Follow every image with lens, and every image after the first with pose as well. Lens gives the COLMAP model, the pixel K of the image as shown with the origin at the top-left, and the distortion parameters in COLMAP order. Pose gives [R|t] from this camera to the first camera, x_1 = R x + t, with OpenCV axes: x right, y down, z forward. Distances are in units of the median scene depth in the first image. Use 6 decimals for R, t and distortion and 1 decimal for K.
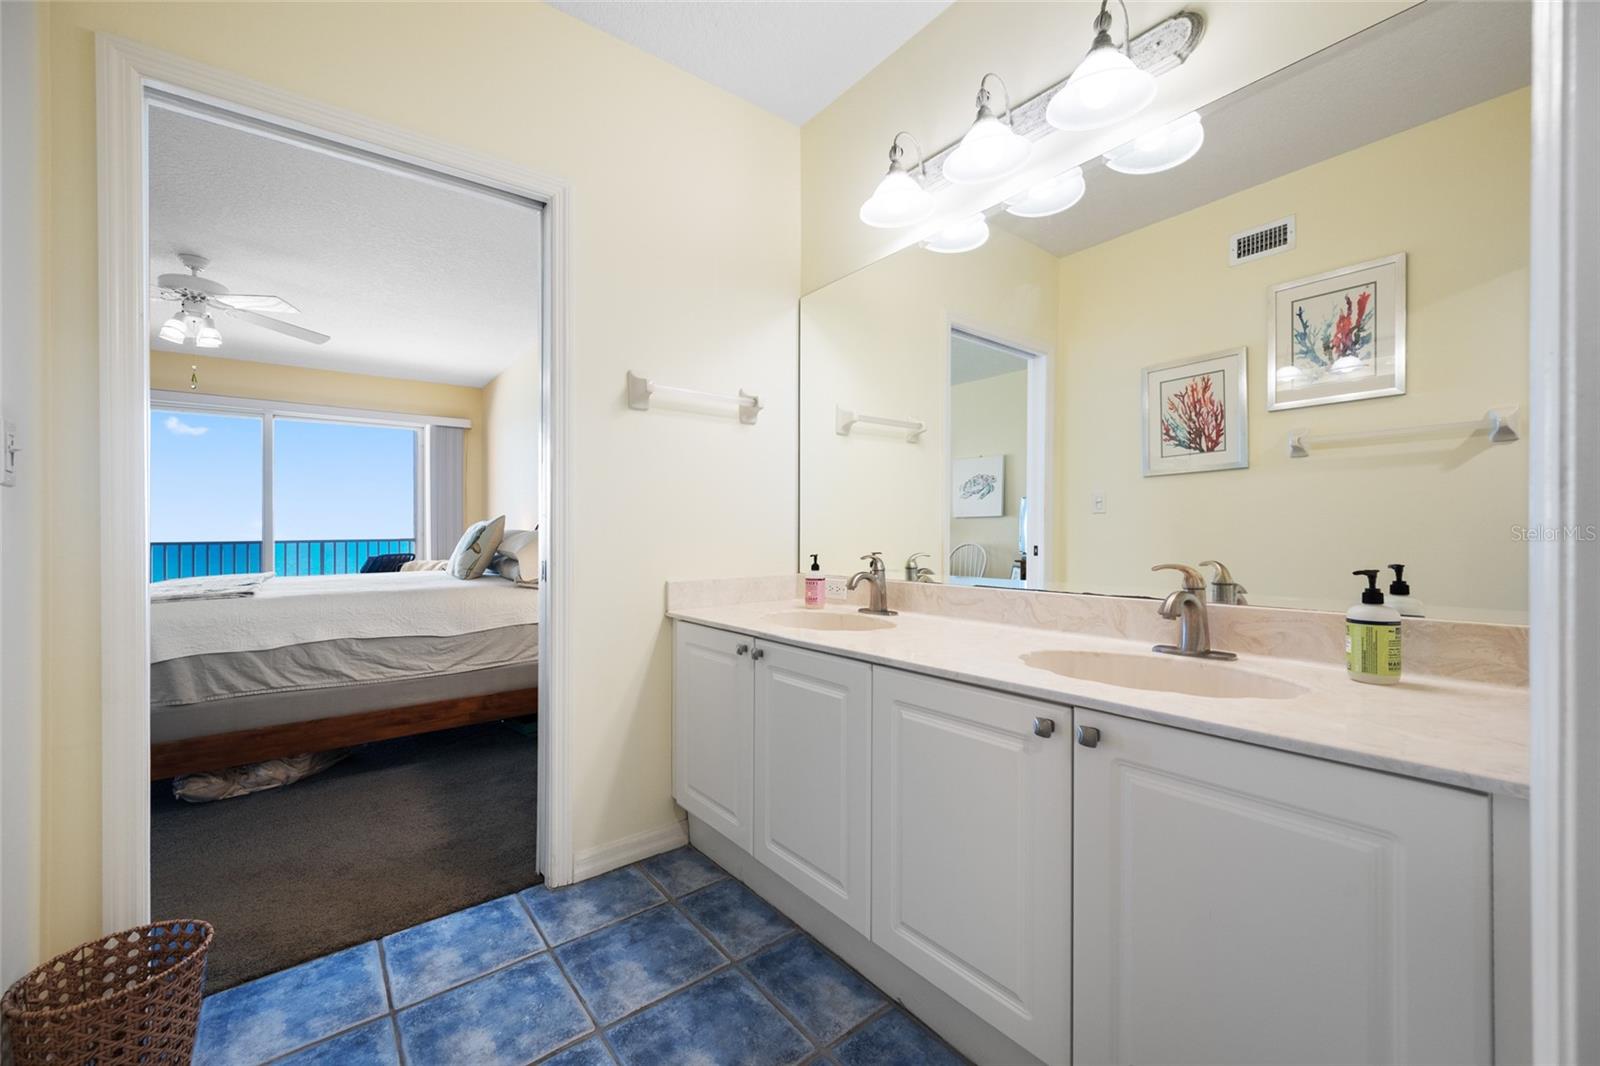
lens RADIAL K [[651.8, 0, 795.7], [0, 651.8, 501.7], [0, 0, 1]] dist [0.027847, 0.000020]
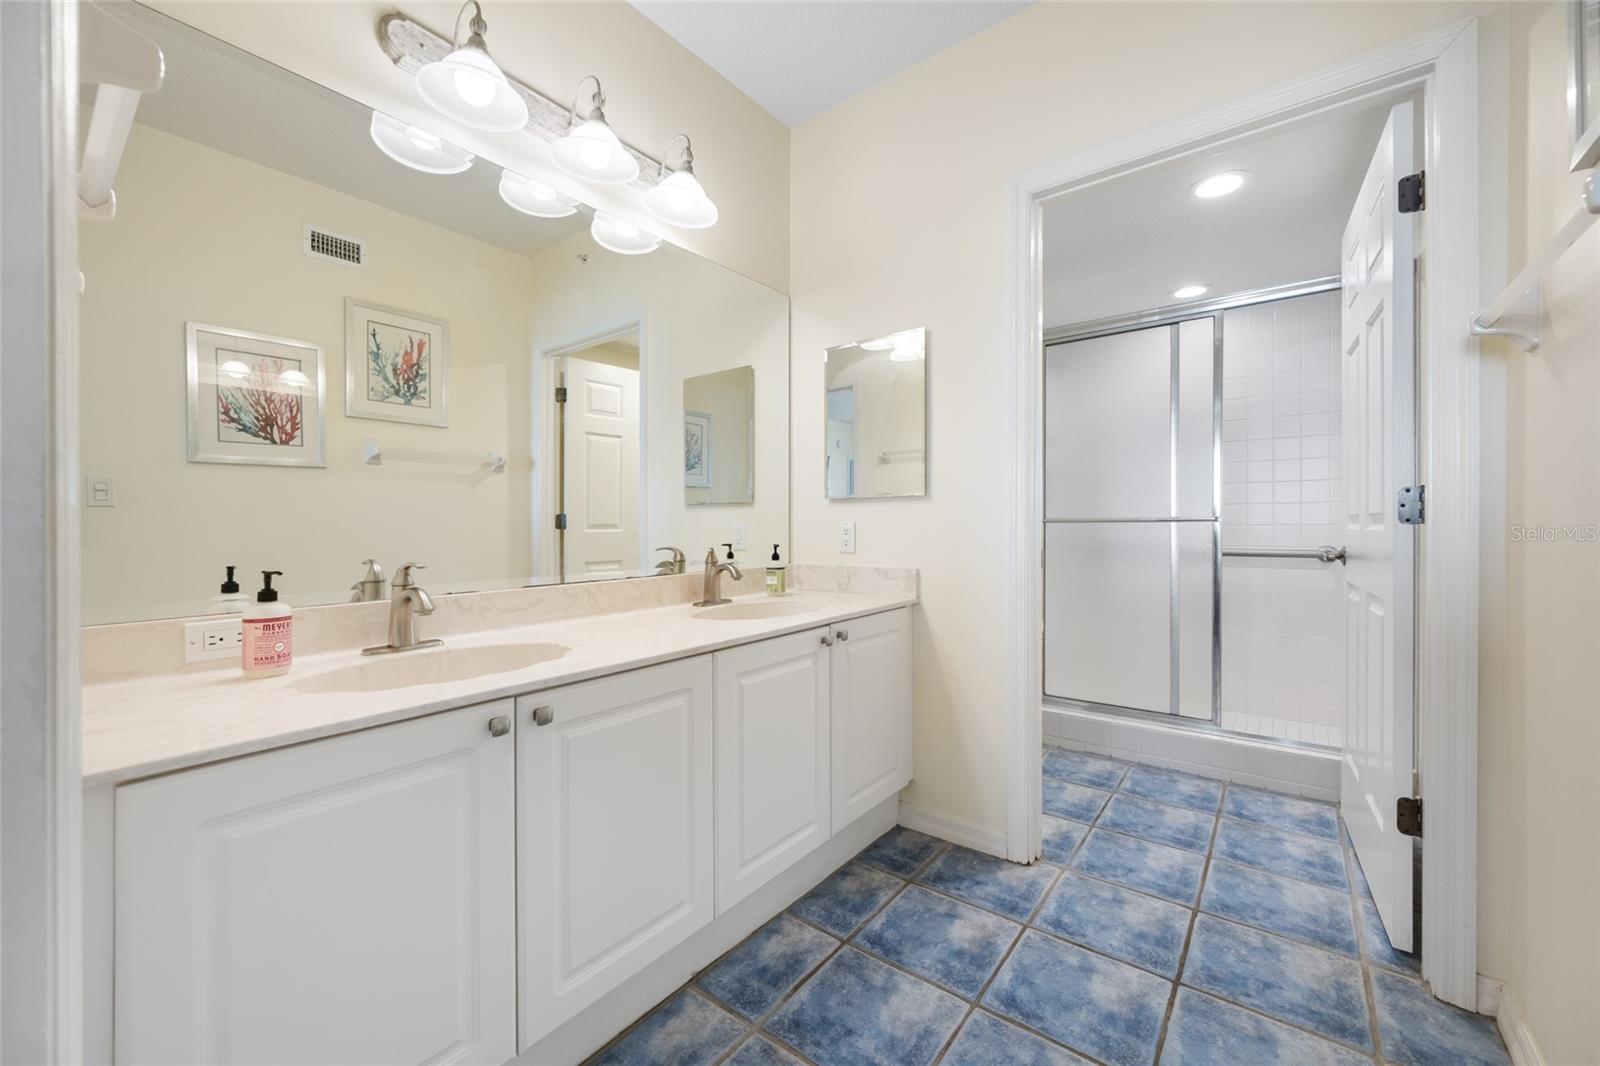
lens RADIAL K [[631.5, 0, 797.7], [0, 631.5, 525.9], [0, 0, 1]] dist [0.000635, 0.000027]
pose [[-0.248613, 0.010919, 0.968541, -0.487798], [-0.034164, 0.999215, -0.020034, 0.037270], [-0.968000, -0.038070, -0.248045, 0.636509]]
